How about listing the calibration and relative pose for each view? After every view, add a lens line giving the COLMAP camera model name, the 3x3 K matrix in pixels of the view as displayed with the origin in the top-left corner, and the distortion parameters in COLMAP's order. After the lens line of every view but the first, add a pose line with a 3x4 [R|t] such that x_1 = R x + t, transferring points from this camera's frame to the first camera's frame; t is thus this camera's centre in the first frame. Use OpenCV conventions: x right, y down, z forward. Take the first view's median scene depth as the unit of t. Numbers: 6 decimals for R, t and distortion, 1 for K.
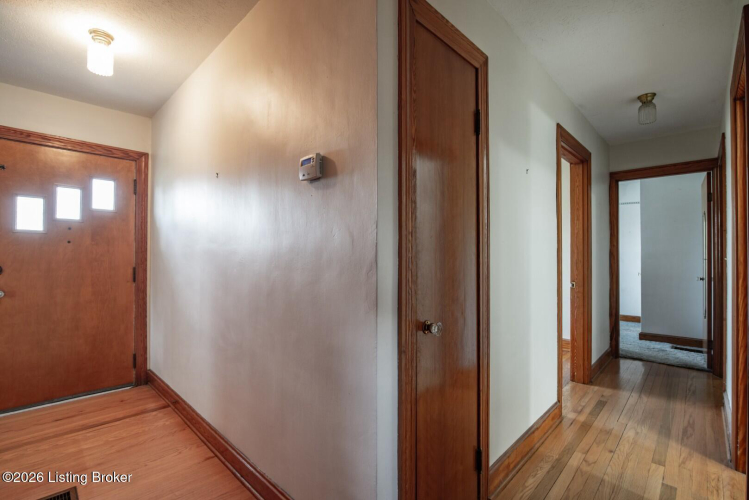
lens RADIAL K [[351.9, 0, 372.3], [0, 351.9, 251.2], [0, 0, 1]] dist [-0.018627, 0.000295]
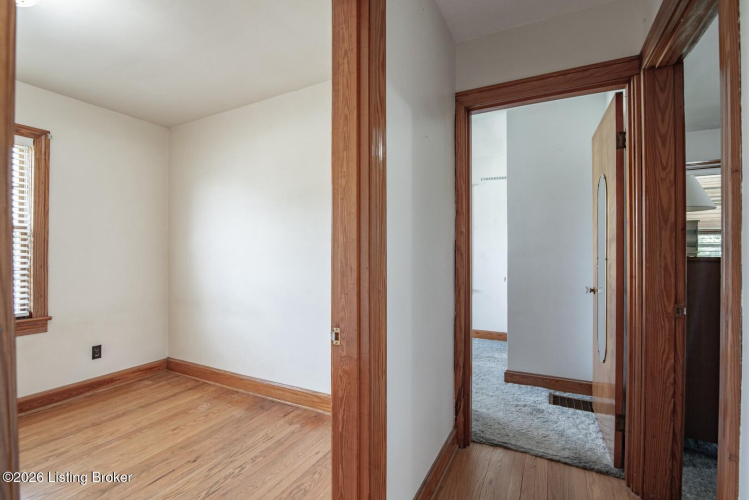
lens RADIAL K [[351.9, 0, 375.1], [0, 351.9, 251.0], [0, 0, 1]] dist [-0.018627, 0.000295]
pose [[0.957657, -0.001565, 0.287908, 0.343570], [-0.000733, 0.999969, 0.007874, 0.005564], [-0.287912, -0.007752, 0.957626, 0.439878]]
